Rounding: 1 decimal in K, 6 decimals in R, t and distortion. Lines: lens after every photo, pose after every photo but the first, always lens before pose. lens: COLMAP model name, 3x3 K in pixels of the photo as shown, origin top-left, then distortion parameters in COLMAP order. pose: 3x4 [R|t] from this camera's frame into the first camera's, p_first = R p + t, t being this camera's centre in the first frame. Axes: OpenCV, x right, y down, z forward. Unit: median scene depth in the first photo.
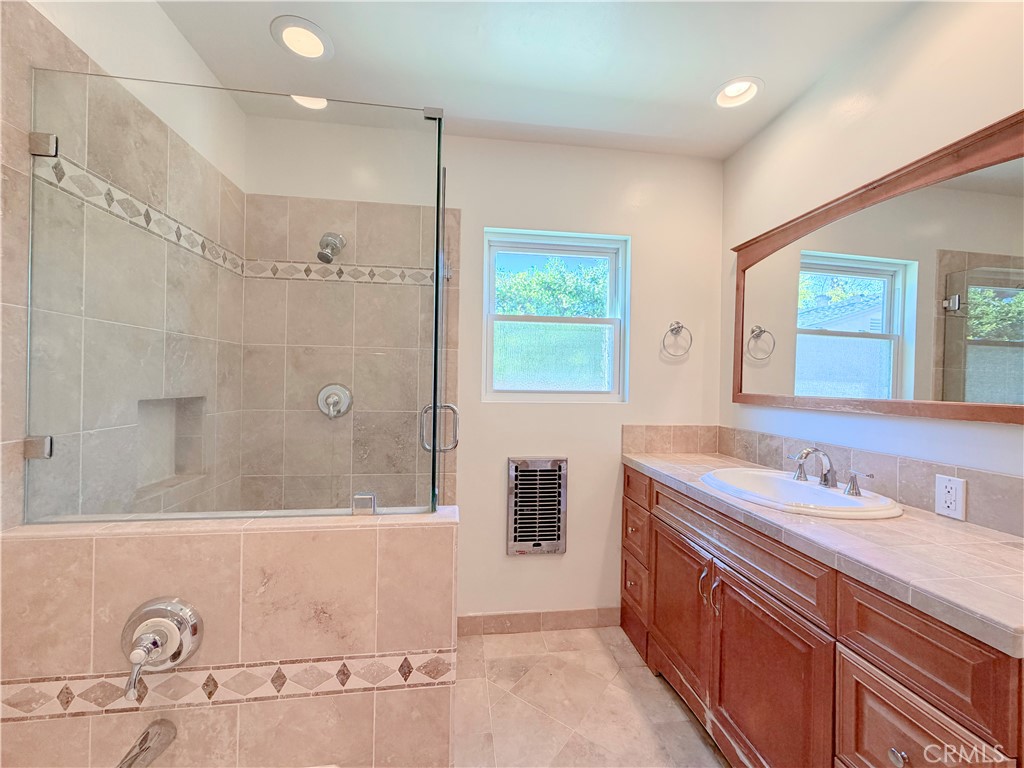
lens RADIAL K [[387.5, 0, 496.5], [0, 387.5, 380.5], [0, 0, 1]] dist [0.000449, 0.000077]
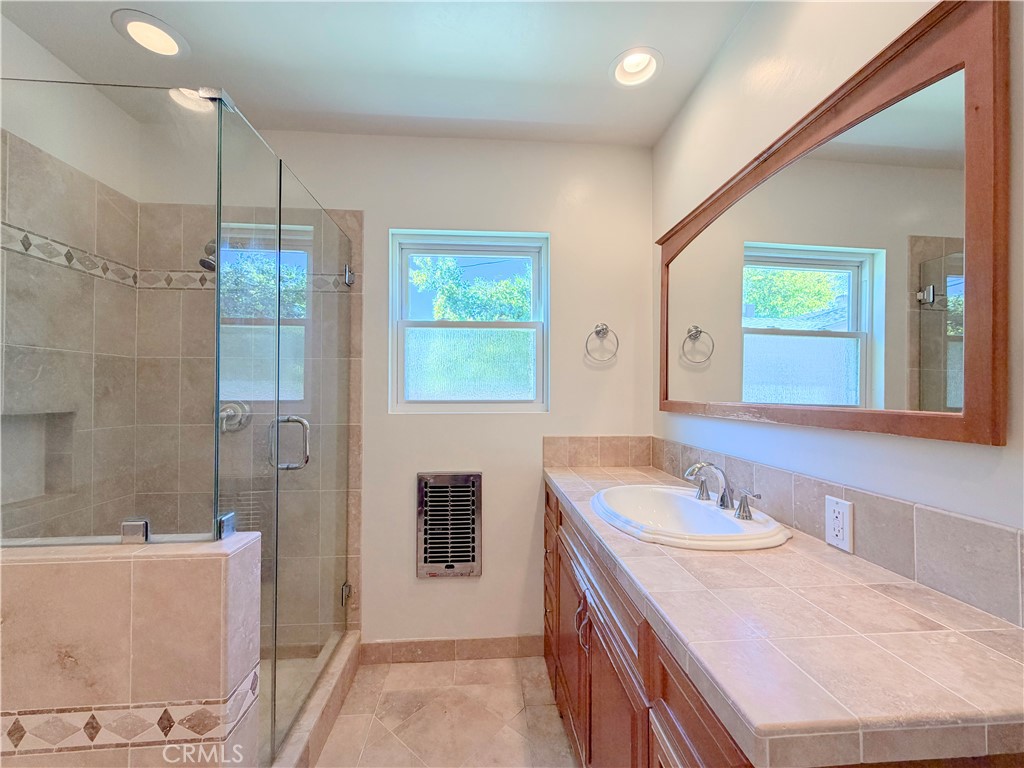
lens RADIAL K [[386.7, 0, 488.2], [0, 386.7, 386.4], [0, 0, 1]] dist [-0.000015, 0.000383]
pose [[0.998415, -0.016488, -0.053806, 0.325617], [0.015866, 0.999802, -0.011970, 0.005752], [0.053992, 0.011098, 0.998480, 0.095071]]
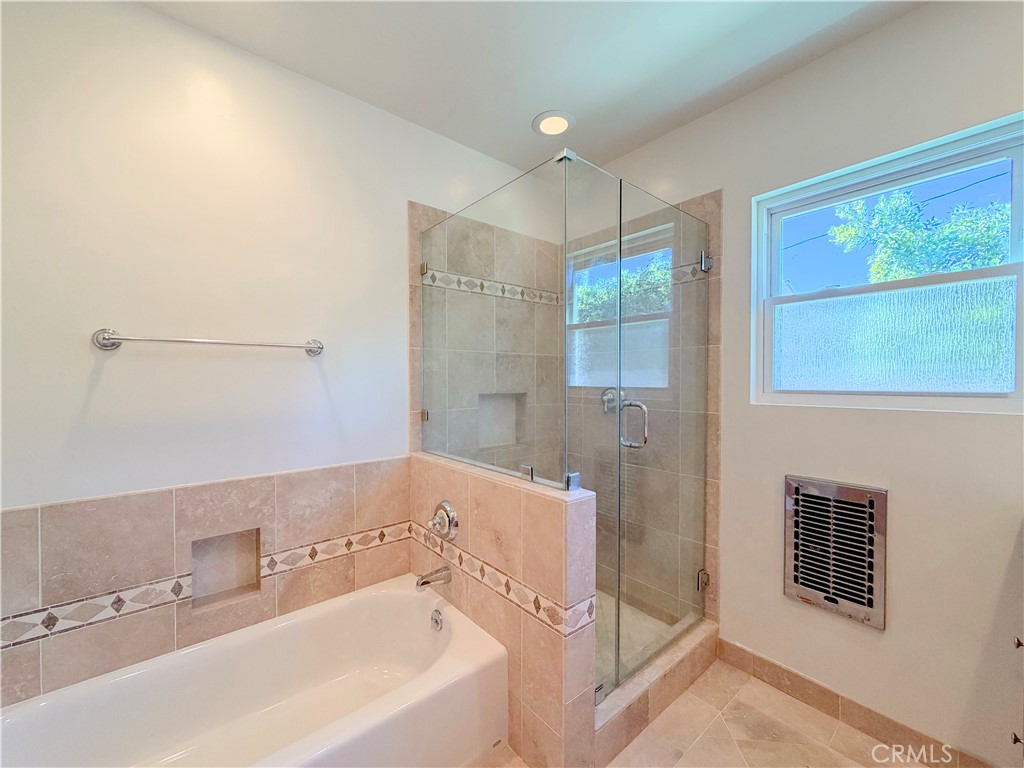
lens RADIAL K [[388.3, 0, 535.7], [0, 388.3, 385.4], [0, 0, 1]] dist [0.000567, 0.000022]
pose [[0.589430, -0.005063, -0.807804, 0.478560], [0.012508, 0.999918, 0.002860, 0.008071], [0.807723, -0.011790, 0.589445, 0.145080]]
